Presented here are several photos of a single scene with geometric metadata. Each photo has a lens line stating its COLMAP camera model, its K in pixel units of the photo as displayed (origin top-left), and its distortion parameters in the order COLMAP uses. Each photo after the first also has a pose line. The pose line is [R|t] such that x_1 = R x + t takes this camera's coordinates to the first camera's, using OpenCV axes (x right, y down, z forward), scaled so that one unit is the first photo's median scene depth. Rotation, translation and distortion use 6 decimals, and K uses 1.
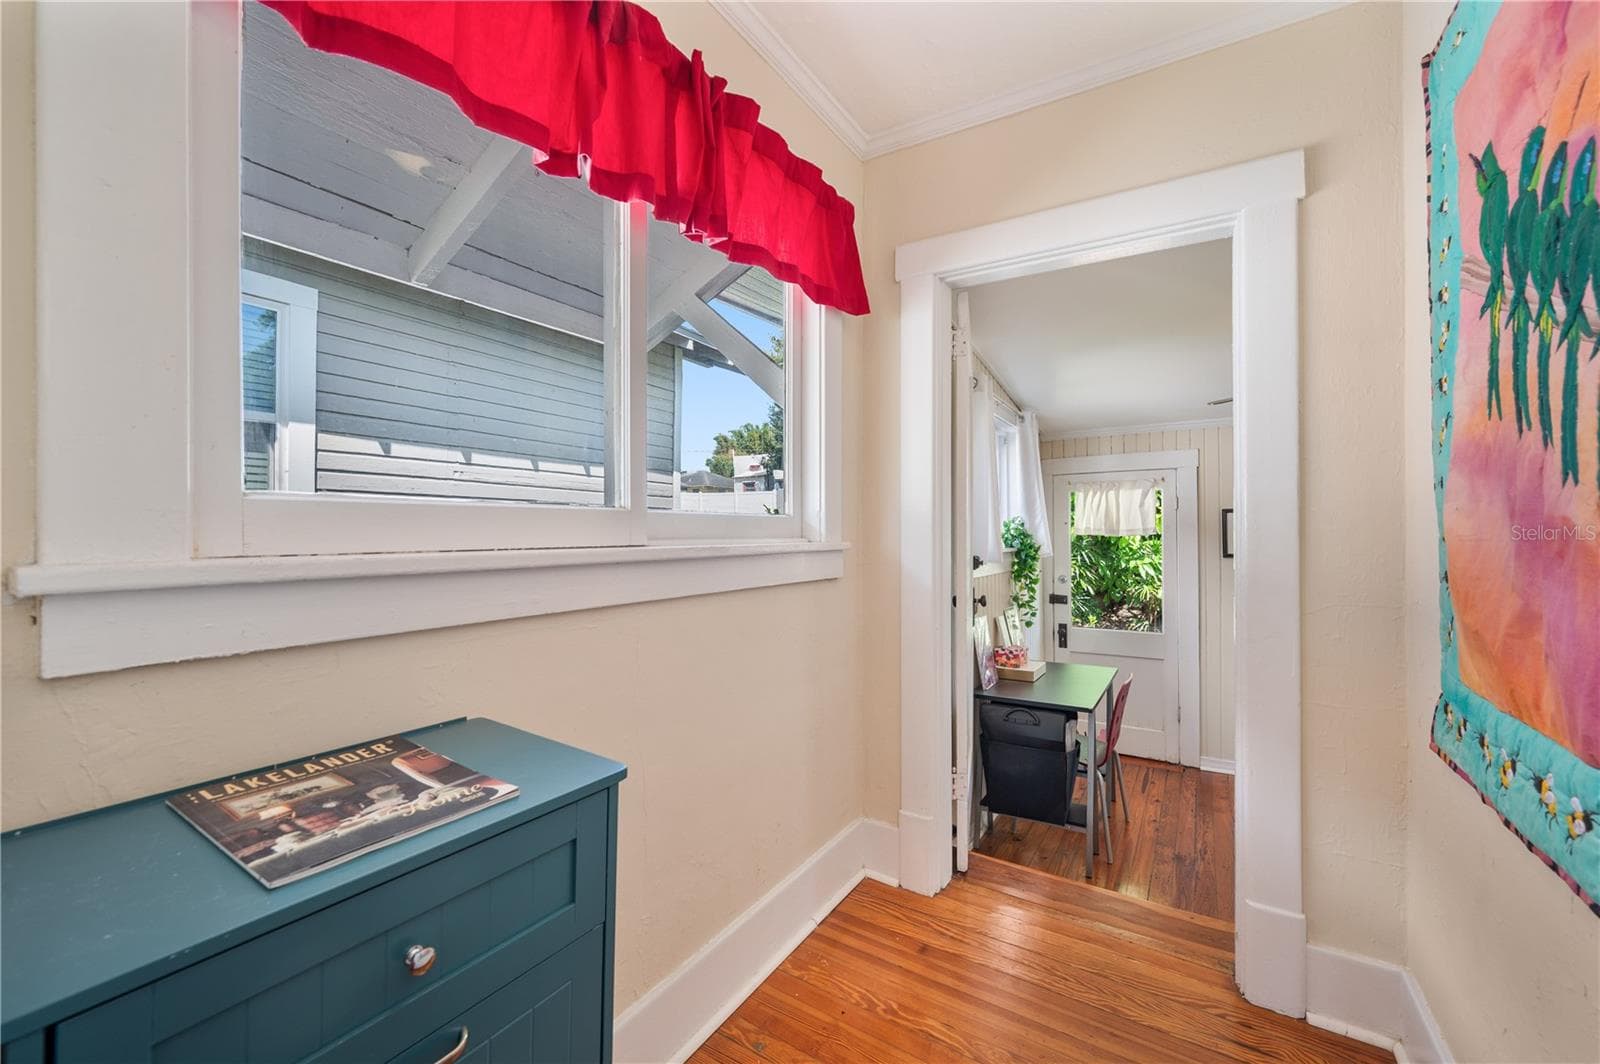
lens RADIAL K [[639.8, 0, 792.8], [0, 639.8, 532.2], [0, 0, 1]] dist [-0.003557, -0.000031]
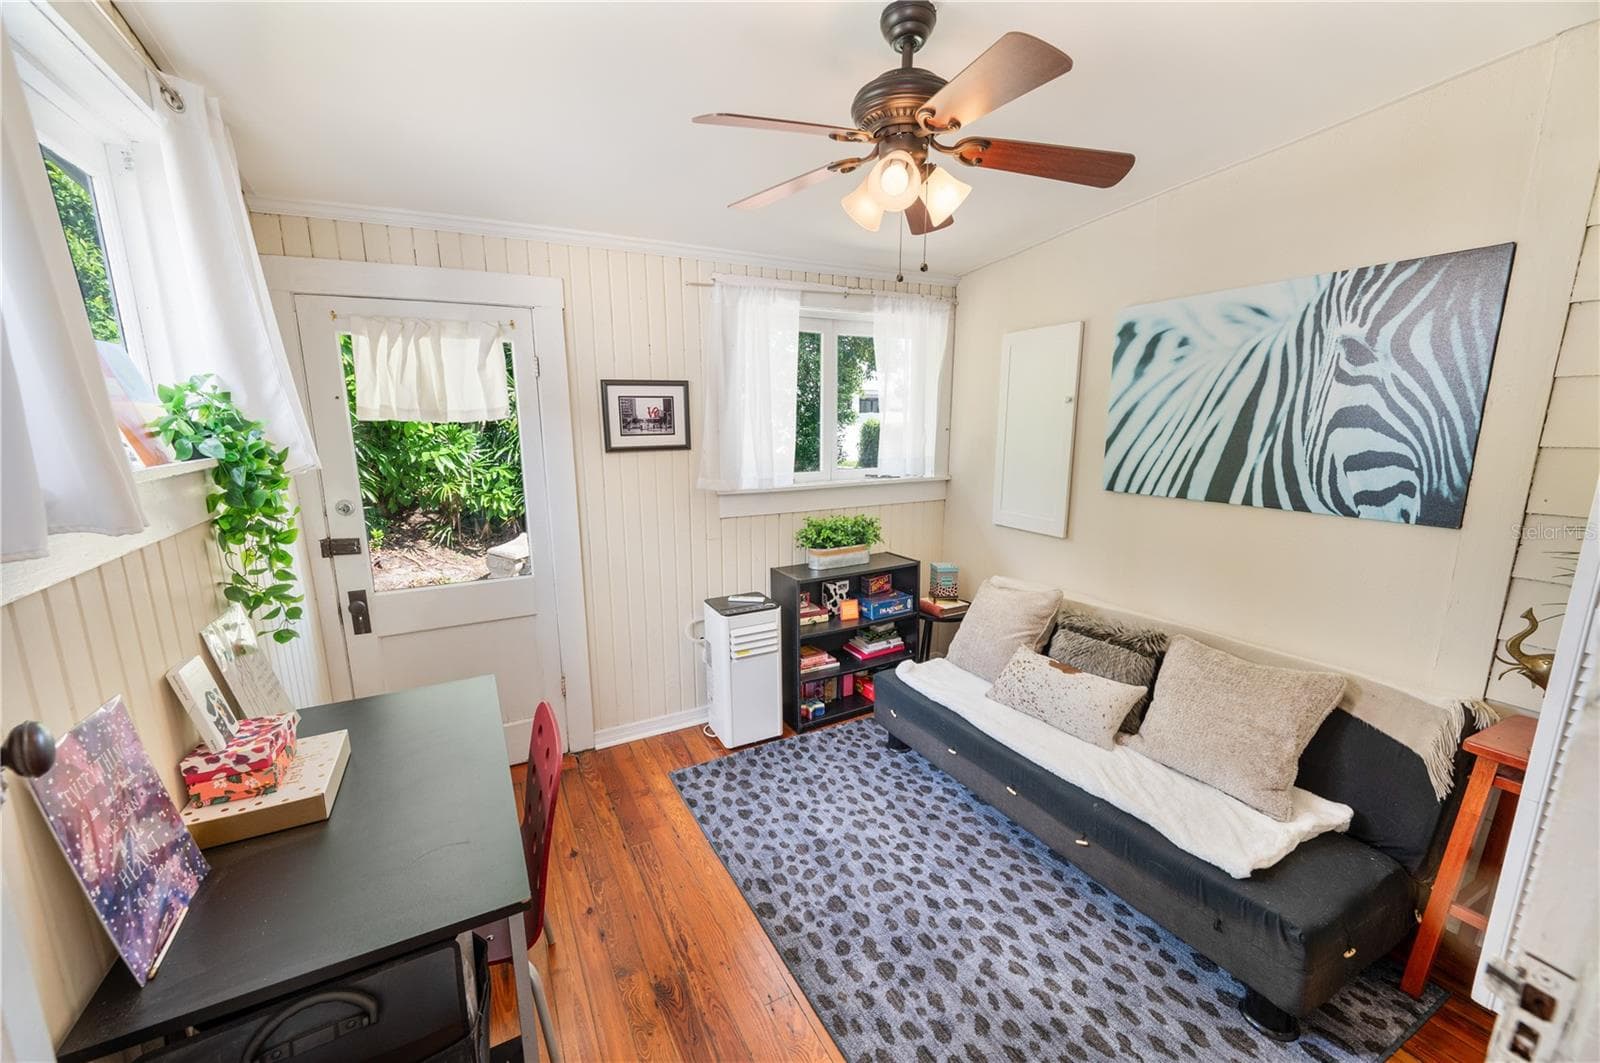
lens RADIAL K [[639.8, 0, 799.0], [0, 639.8, 541.3], [0, 0, 1]] dist [-0.003557, -0.000031]
pose [[0.497443, -0.169091, 0.850858, 0.171825], [-0.000835, 0.980726, 0.195388, -0.001520], [-0.867496, -0.097905, 0.487714, 0.456428]]
